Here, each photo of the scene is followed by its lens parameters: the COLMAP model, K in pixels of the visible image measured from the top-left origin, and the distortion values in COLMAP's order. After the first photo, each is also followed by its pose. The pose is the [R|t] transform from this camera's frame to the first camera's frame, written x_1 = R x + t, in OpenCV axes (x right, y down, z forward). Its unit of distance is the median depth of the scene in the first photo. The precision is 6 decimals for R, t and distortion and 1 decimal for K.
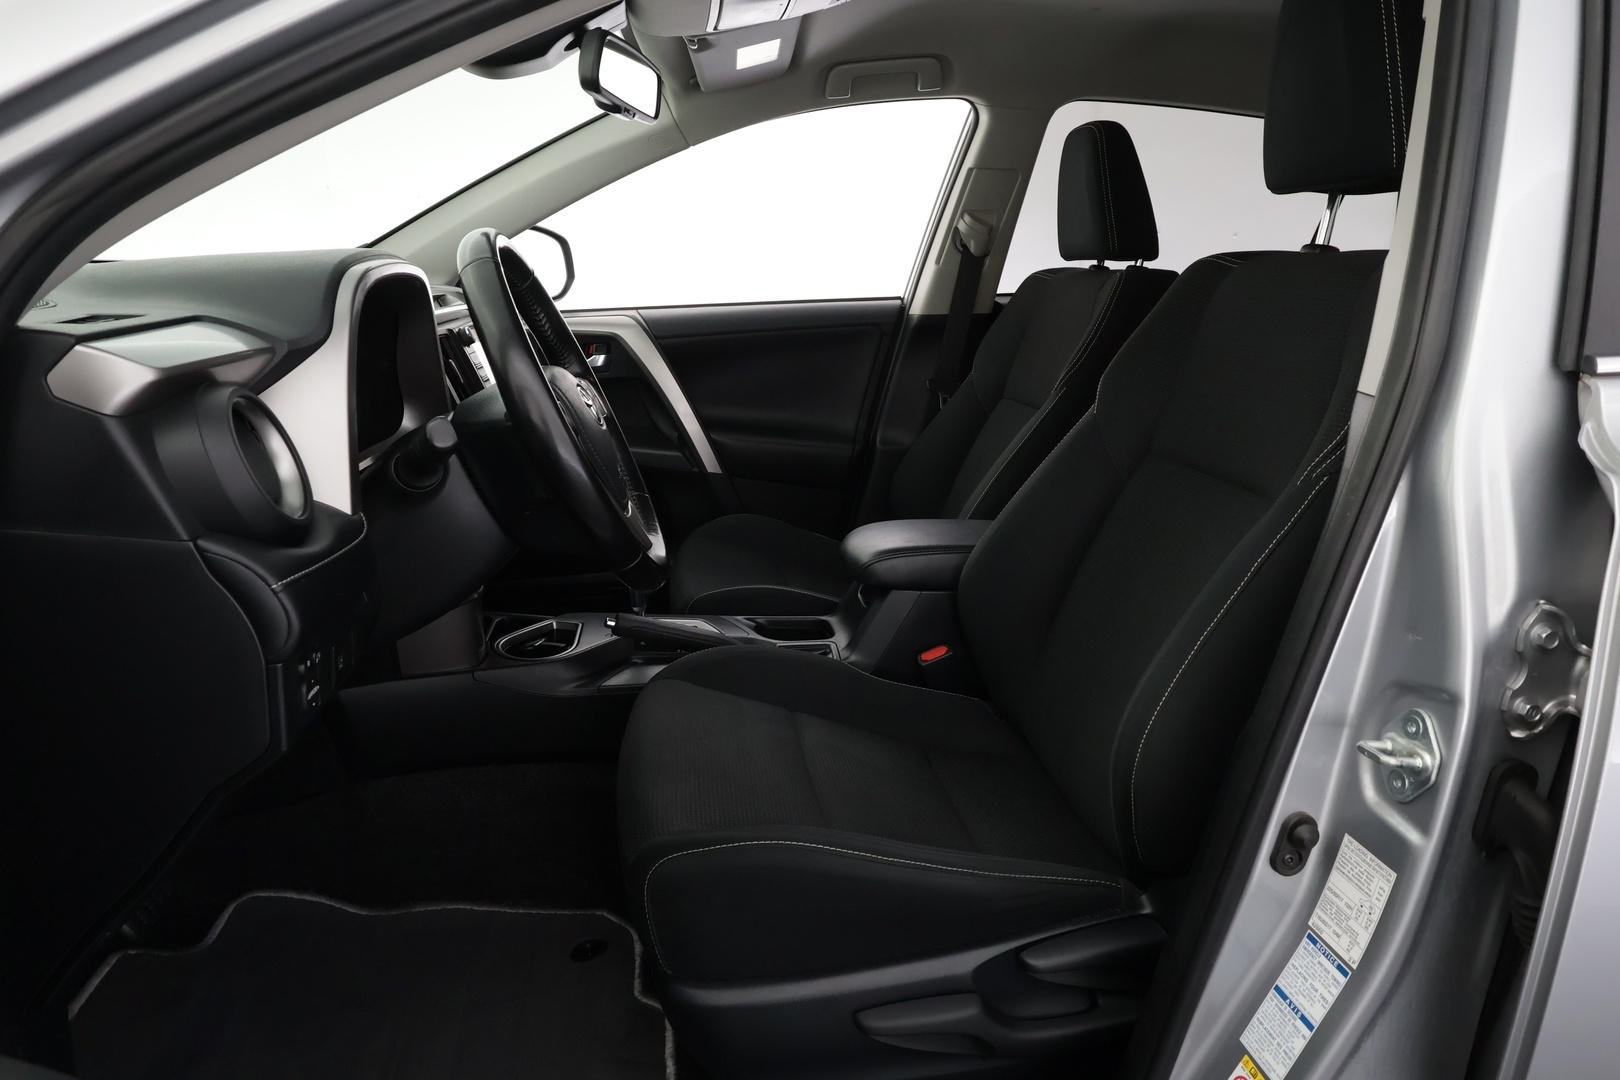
lens RADIAL K [[1060.3, 0, 803.4], [0, 1060.3, 540.9], [0, 0, 1]] dist [0.009141, -0.000306]
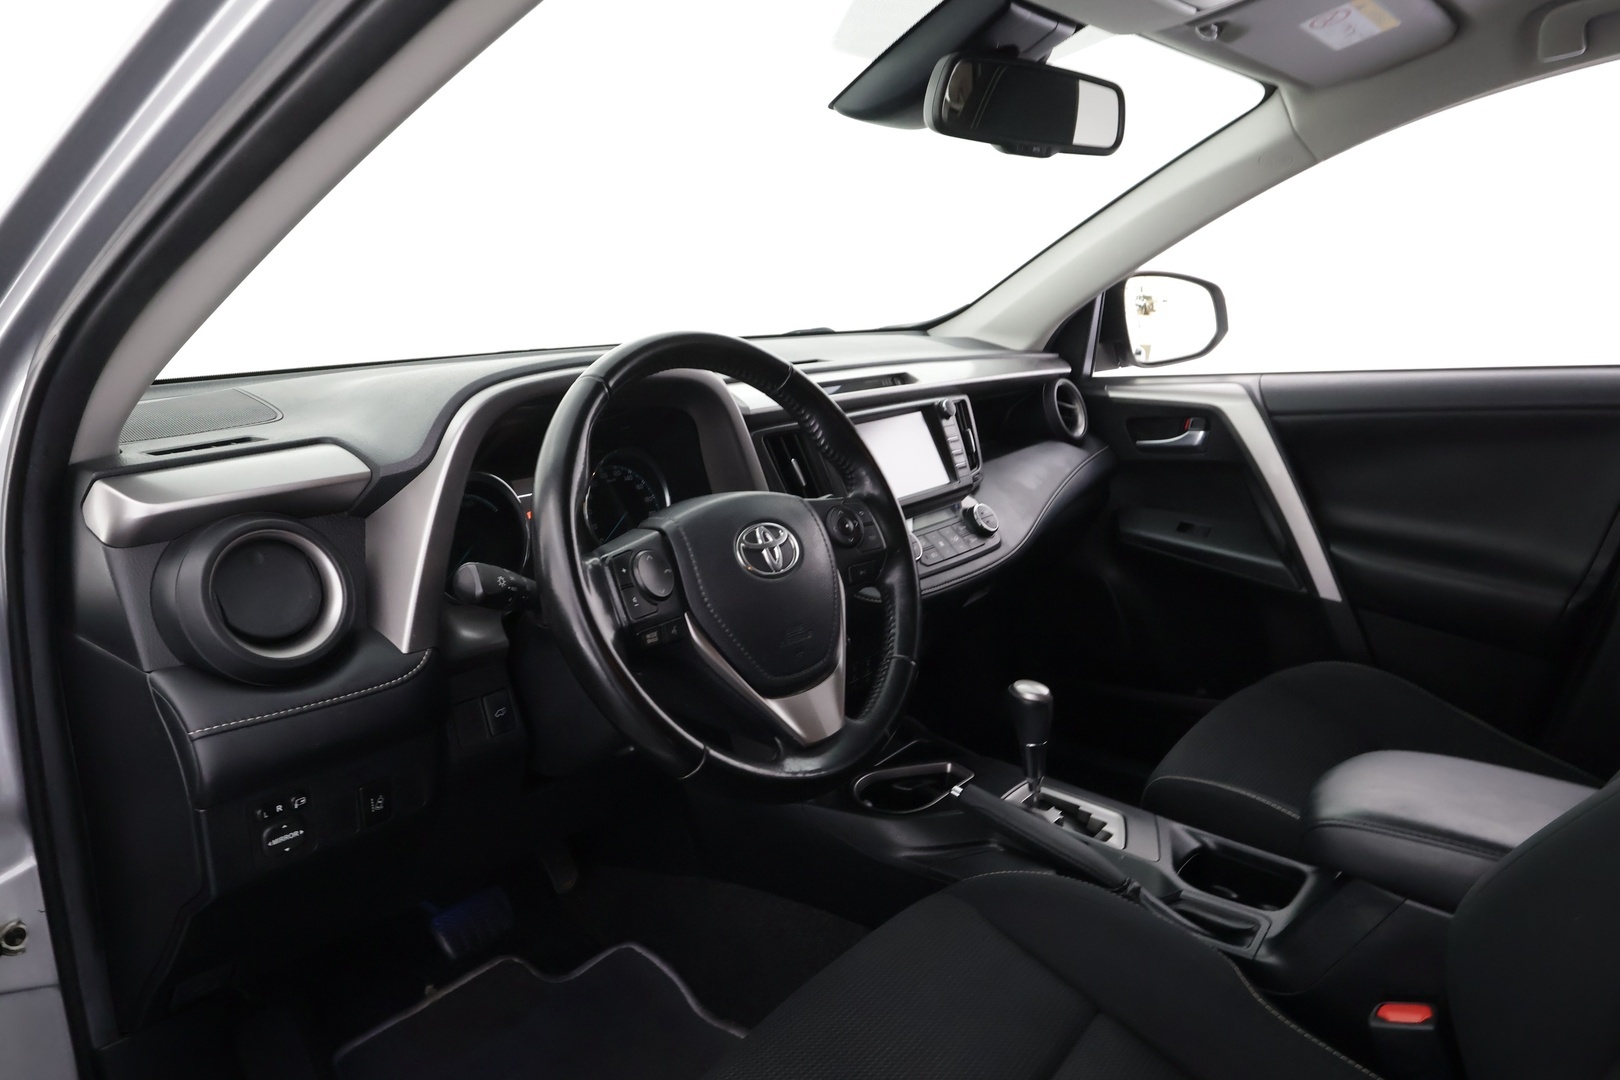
lens RADIAL K [[1060.3, 0, 803.4], [0, 1060.3, 540.9], [0, 0, 1]] dist [0.009141, -0.000306]
pose [[0.693928, 0.136137, -0.707058, 0.182179], [-0.148612, 0.987900, 0.044358, -0.084483], [0.704542, 0.074296, 0.705763, 0.227395]]
